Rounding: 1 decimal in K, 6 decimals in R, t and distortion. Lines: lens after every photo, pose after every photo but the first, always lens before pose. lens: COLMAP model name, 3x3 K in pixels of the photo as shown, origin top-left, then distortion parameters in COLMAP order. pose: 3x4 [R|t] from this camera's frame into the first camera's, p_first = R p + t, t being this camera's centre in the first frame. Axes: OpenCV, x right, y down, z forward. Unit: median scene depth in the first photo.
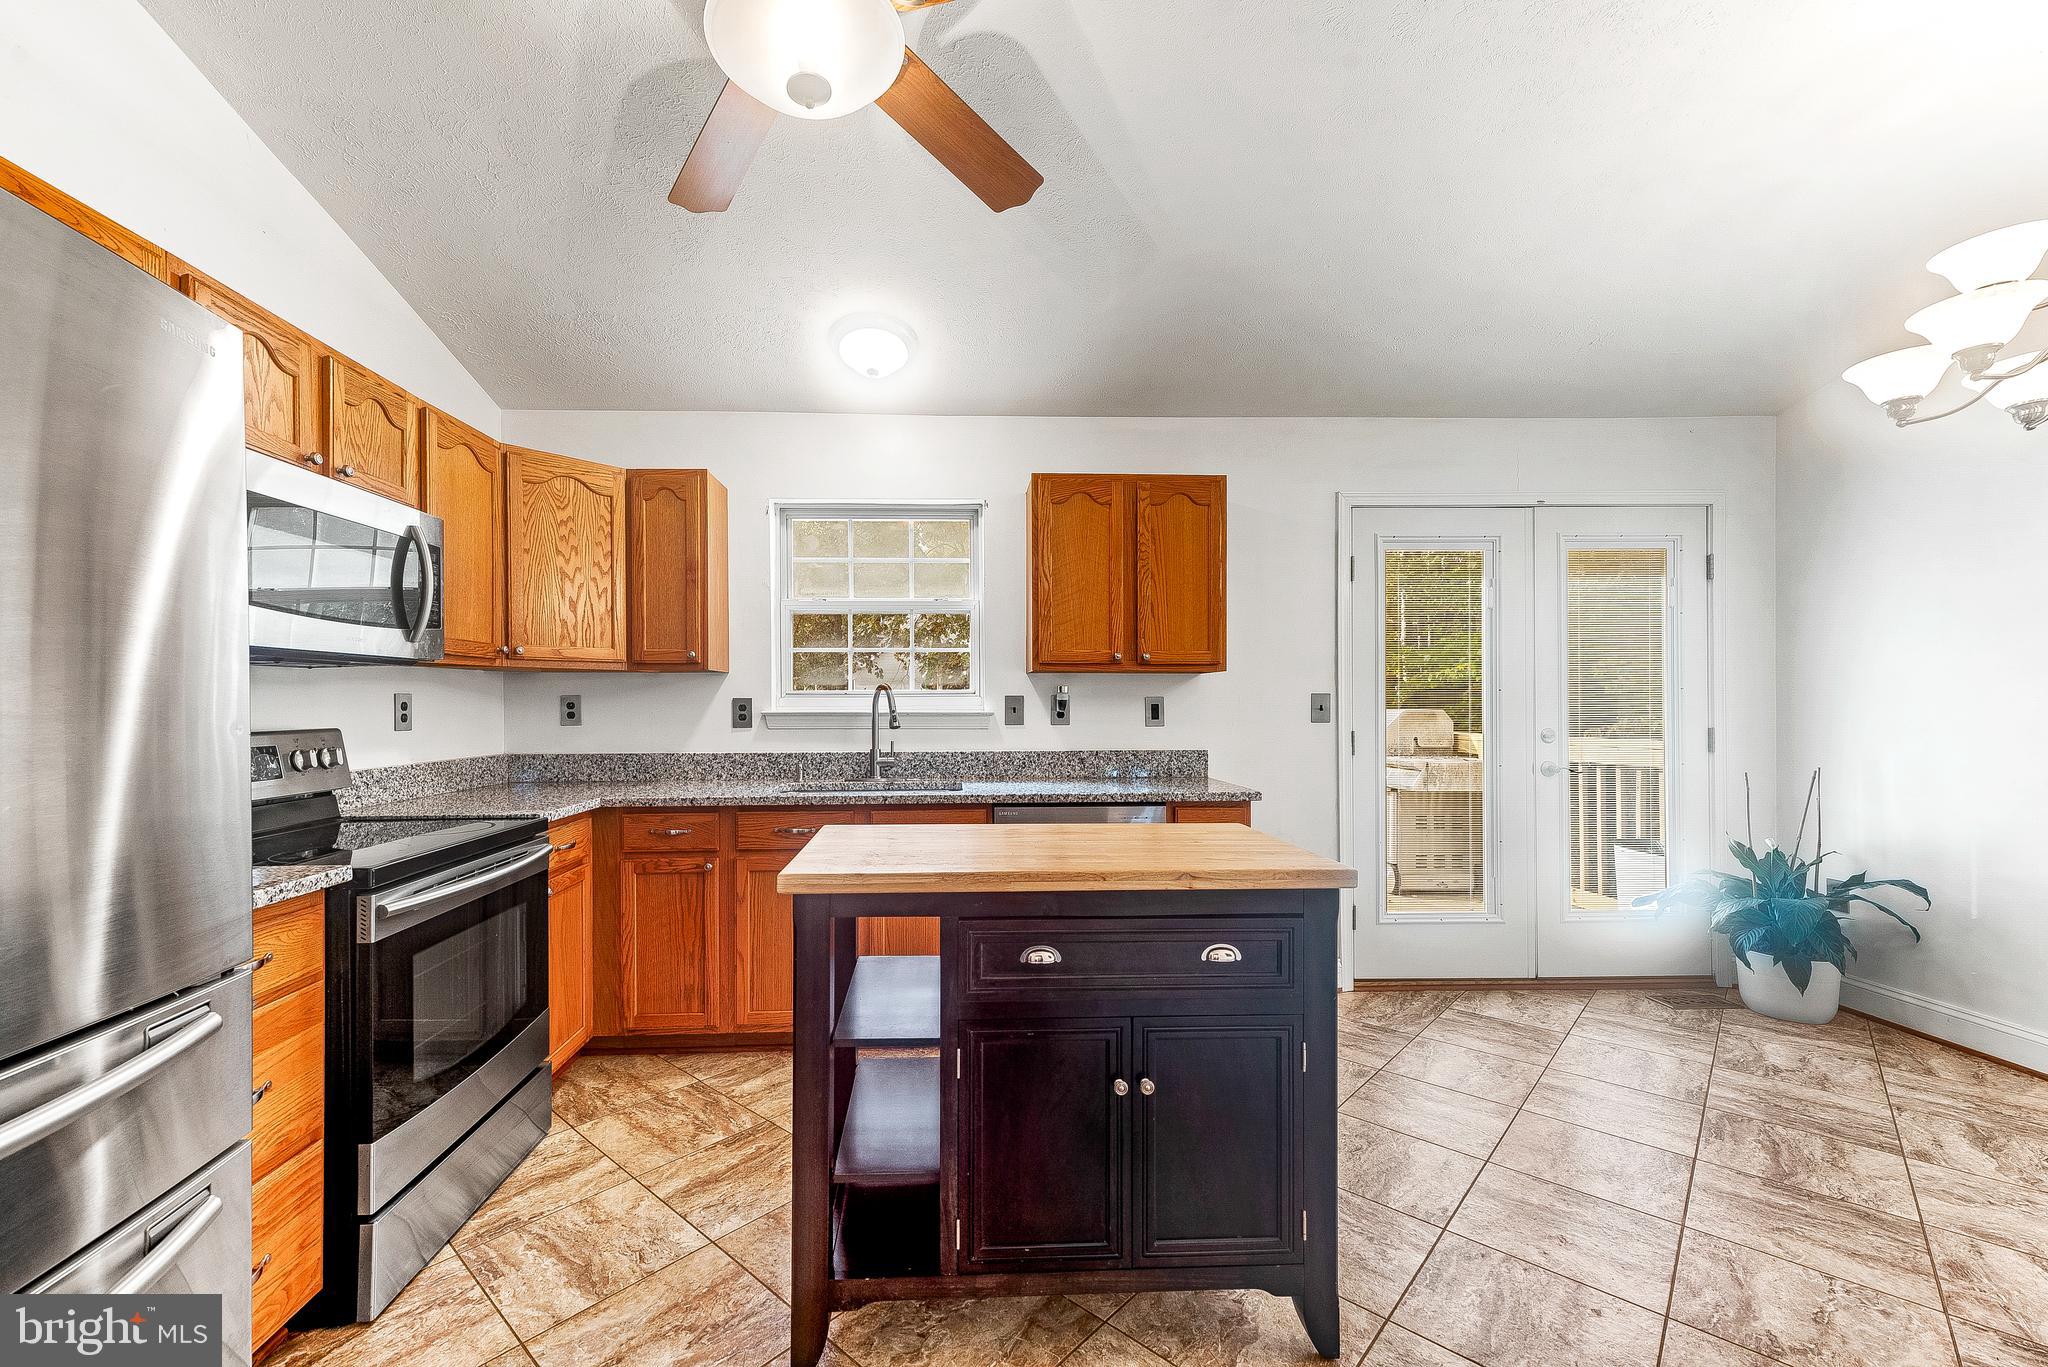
lens RADIAL K [[830.0, 0, 990.4], [0, 830.0, 713.2], [0, 0, 1]] dist [0.012267, 0.000189]
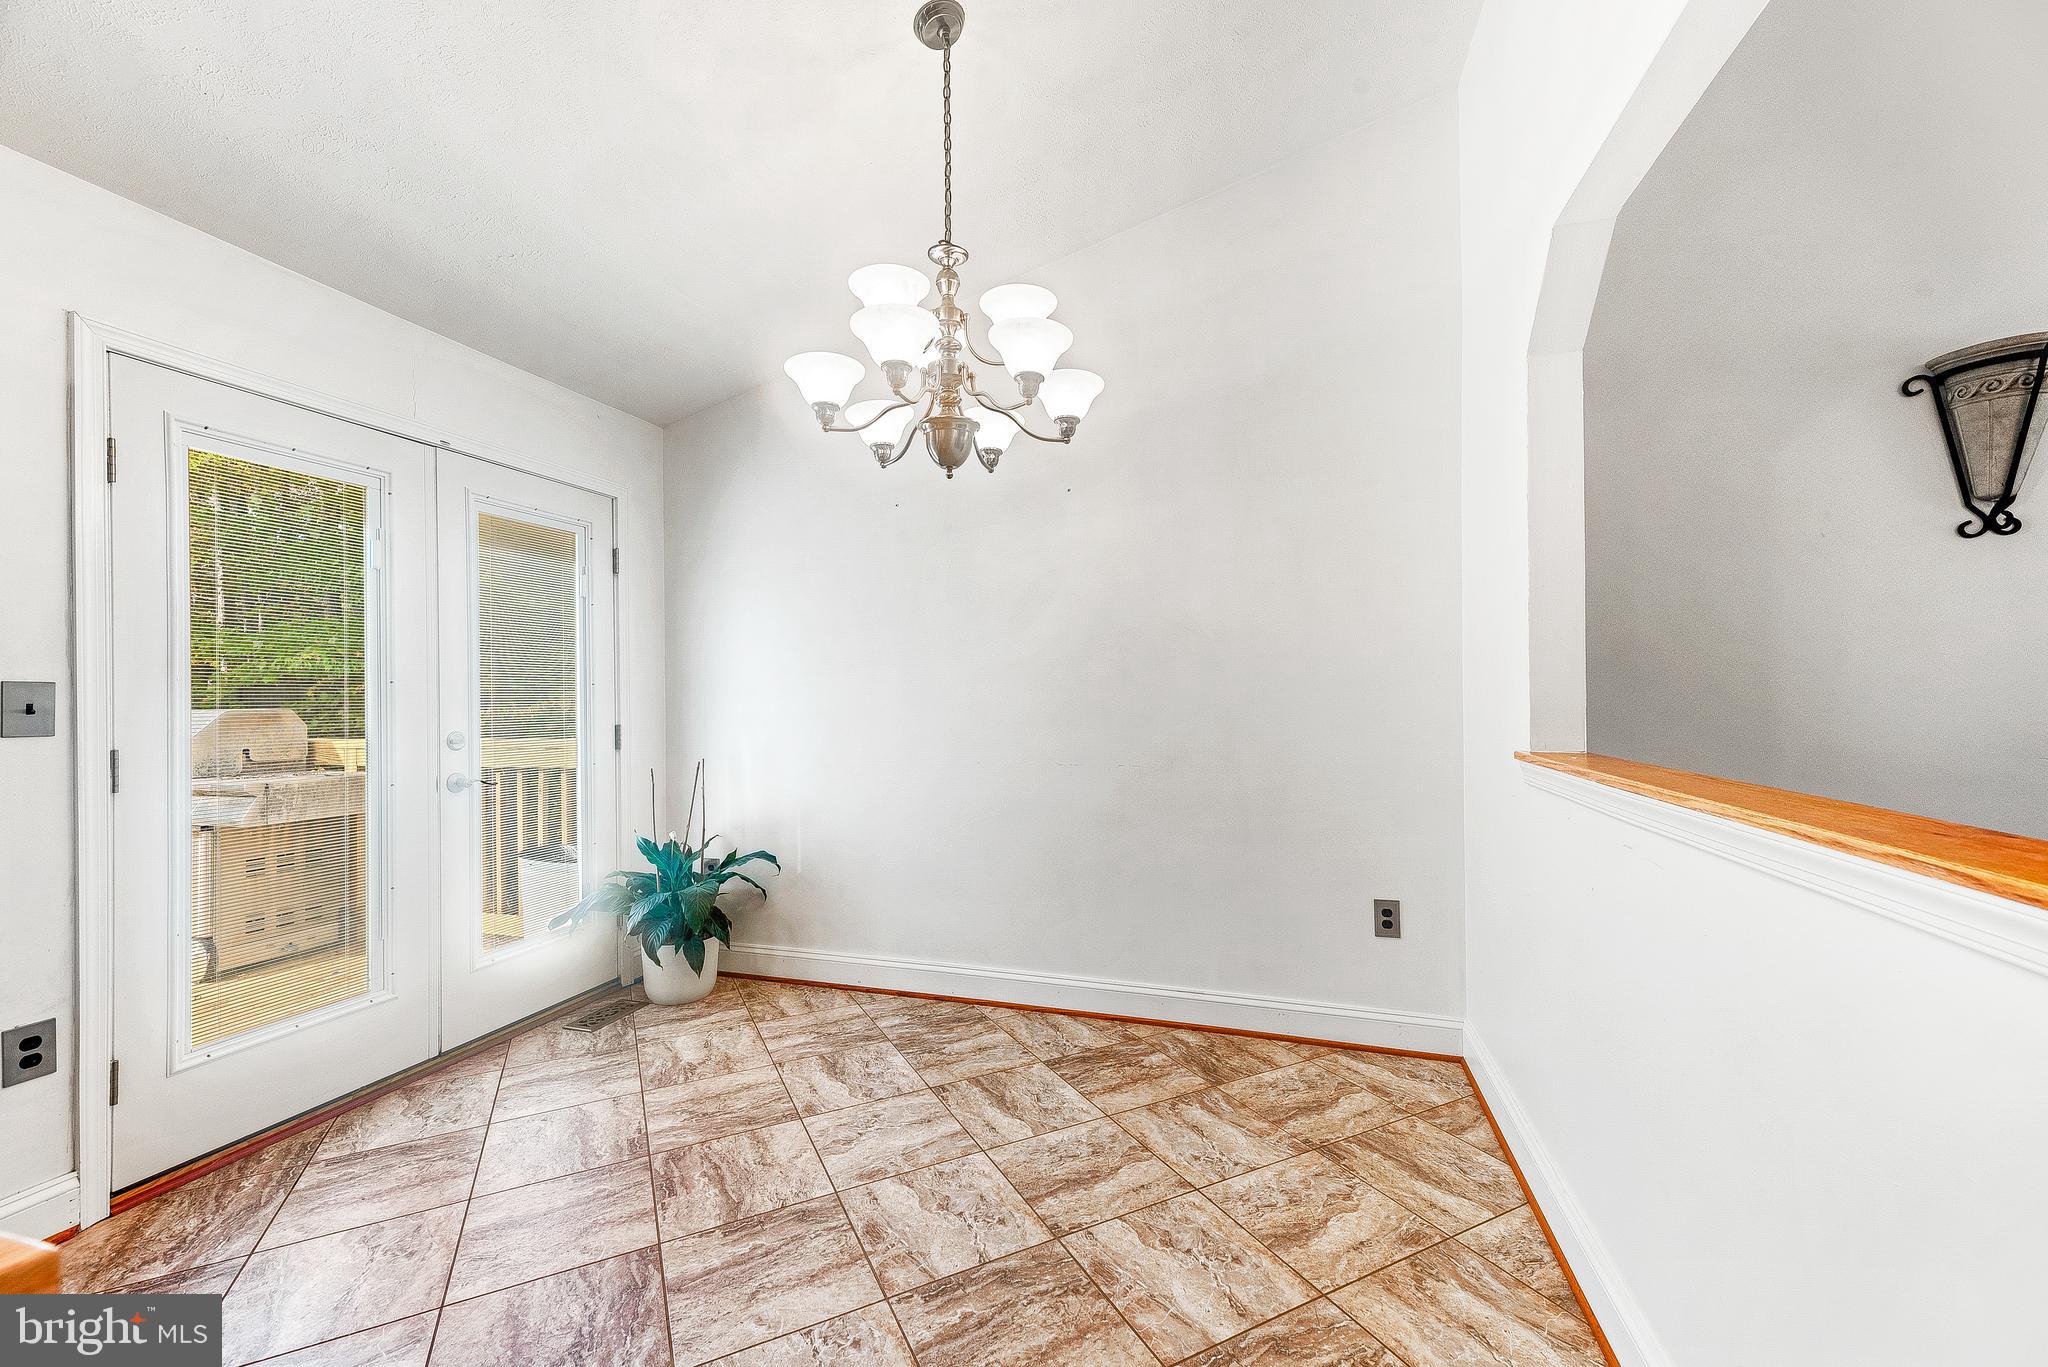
lens RADIAL K [[830.0, 0, 1021.1], [0, 830.0, 689.5], [0, 0, 1]] dist [0.012267, 0.000189]
pose [[0.341490, 0.008623, 0.939846, 0.114860], [0.014601, 0.999789, -0.014479, -0.002200], [-0.939772, 0.018667, 0.341292, 0.240504]]
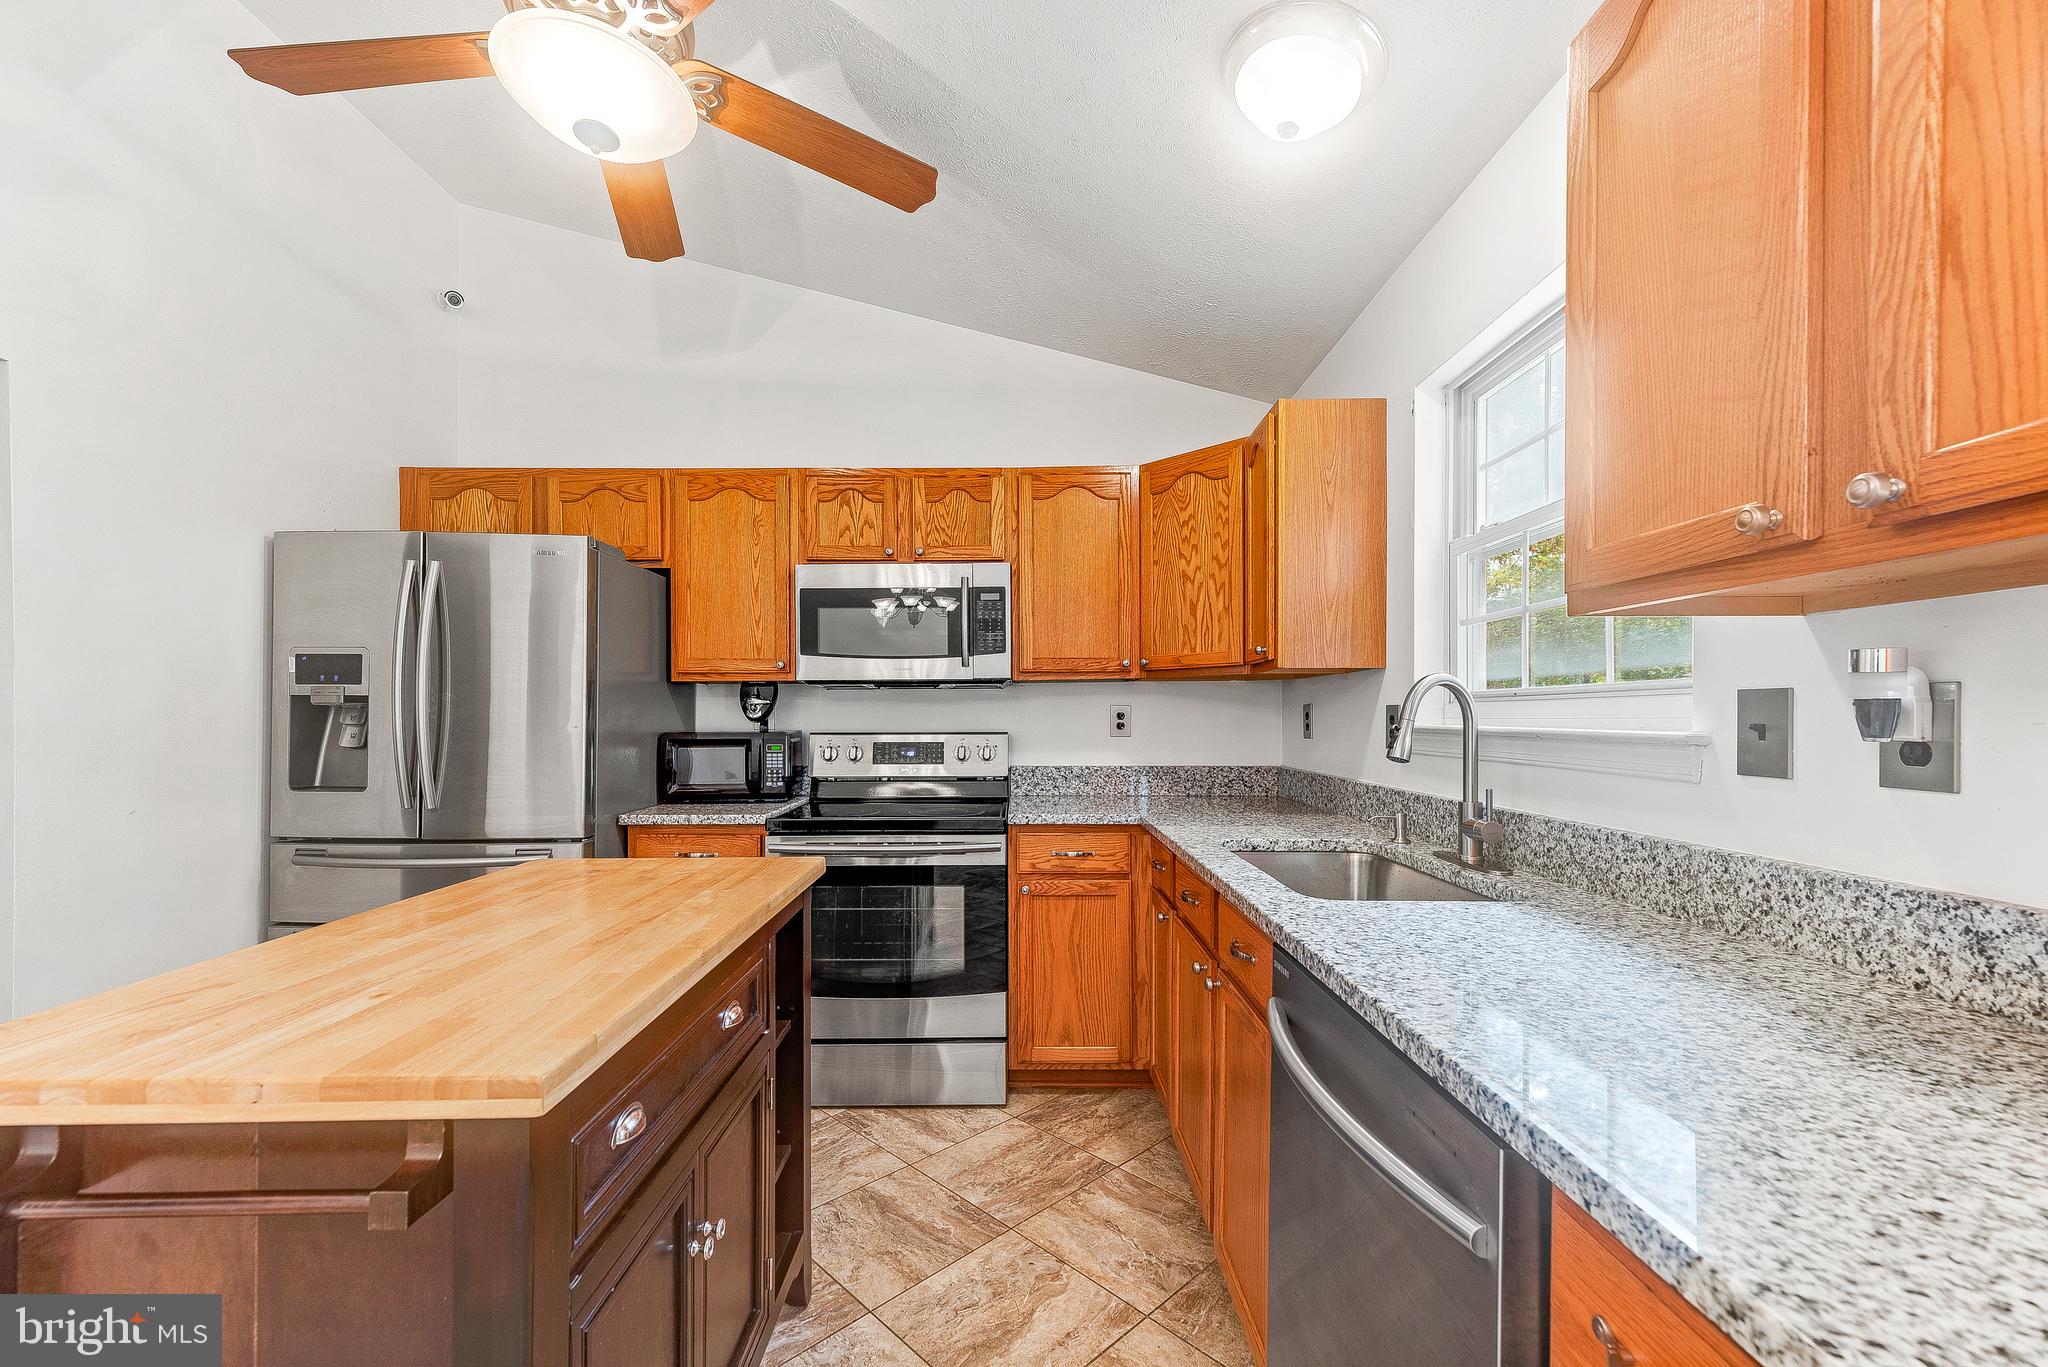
lens RADIAL K [[830.0, 0, 1017.2], [0, 830.0, 715.1], [0, 0, 1]] dist [0.012267, 0.000189]
pose [[-0.048970, 0.001047, -0.998800, 0.388117], [-0.011132, 0.999937, 0.001594, -0.007884], [0.998738, 0.011197, -0.048956, 0.747778]]
